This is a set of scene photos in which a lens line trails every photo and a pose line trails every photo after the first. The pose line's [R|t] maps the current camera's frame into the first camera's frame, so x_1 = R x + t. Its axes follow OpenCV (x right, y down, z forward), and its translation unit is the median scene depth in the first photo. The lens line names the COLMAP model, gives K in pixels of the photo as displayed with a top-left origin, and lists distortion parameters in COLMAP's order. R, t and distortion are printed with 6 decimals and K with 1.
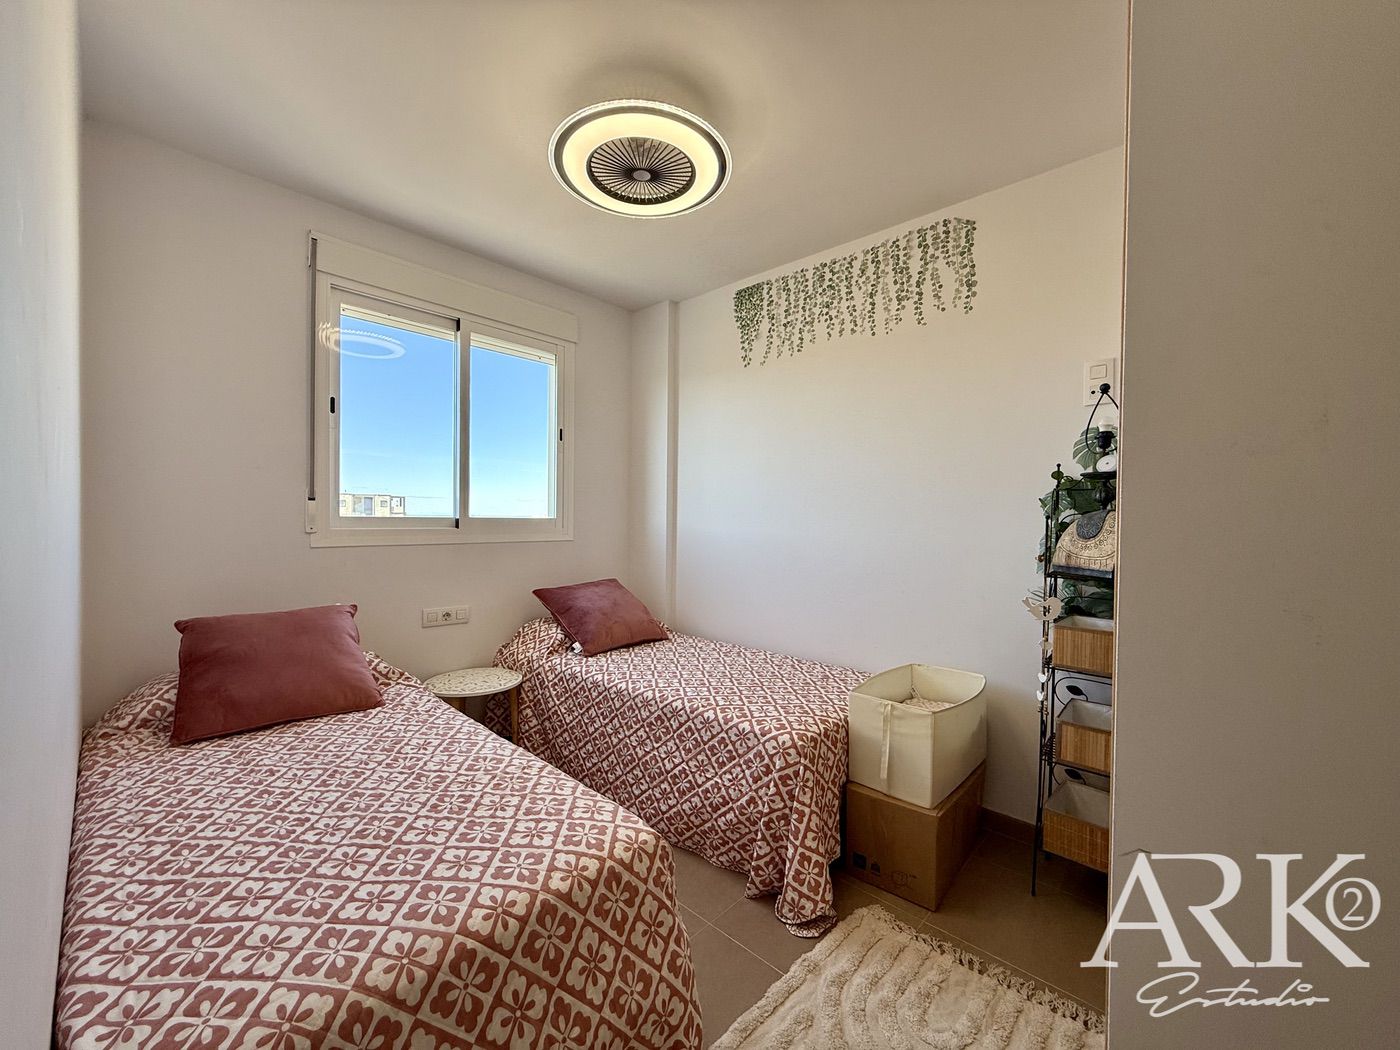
lens RADIAL K [[554.4, 0, 695.4], [0, 554.4, 525.2], [0, 0, 1]] dist [-0.001548, 0.000343]
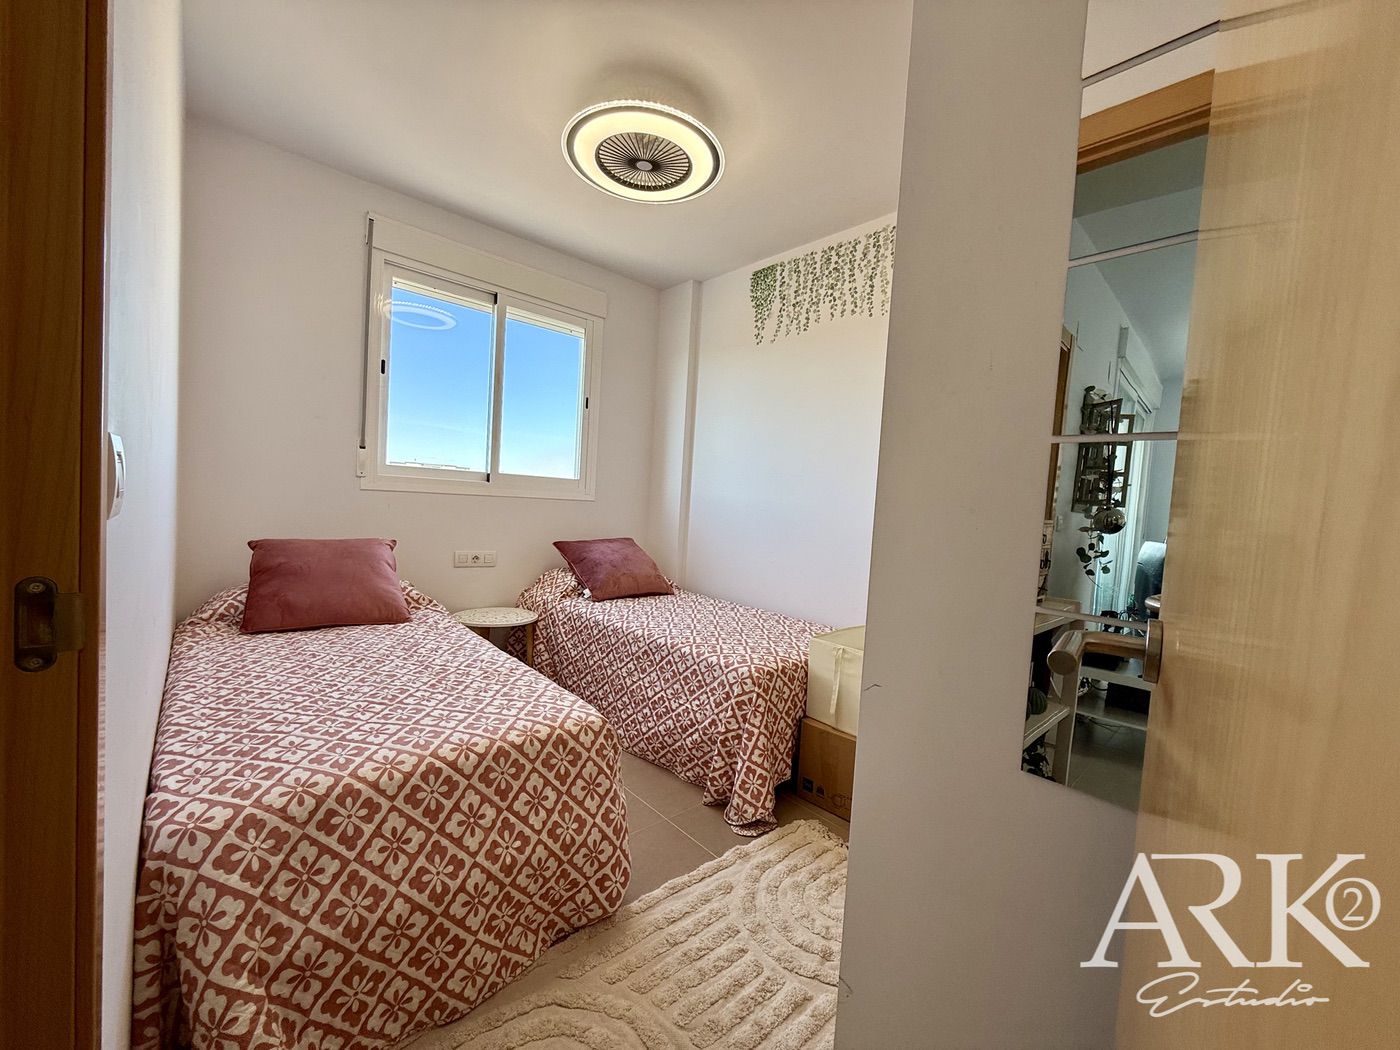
lens RADIAL K [[554.4, 0, 706.5], [0, 554.4, 526.4], [0, 0, 1]] dist [-0.001548, 0.000343]
pose [[0.995630, 0.052790, -0.077028, 0.153151], [-0.050344, 0.998175, 0.033357, 0.054188], [0.078648, -0.029333, 0.996471, -0.128905]]
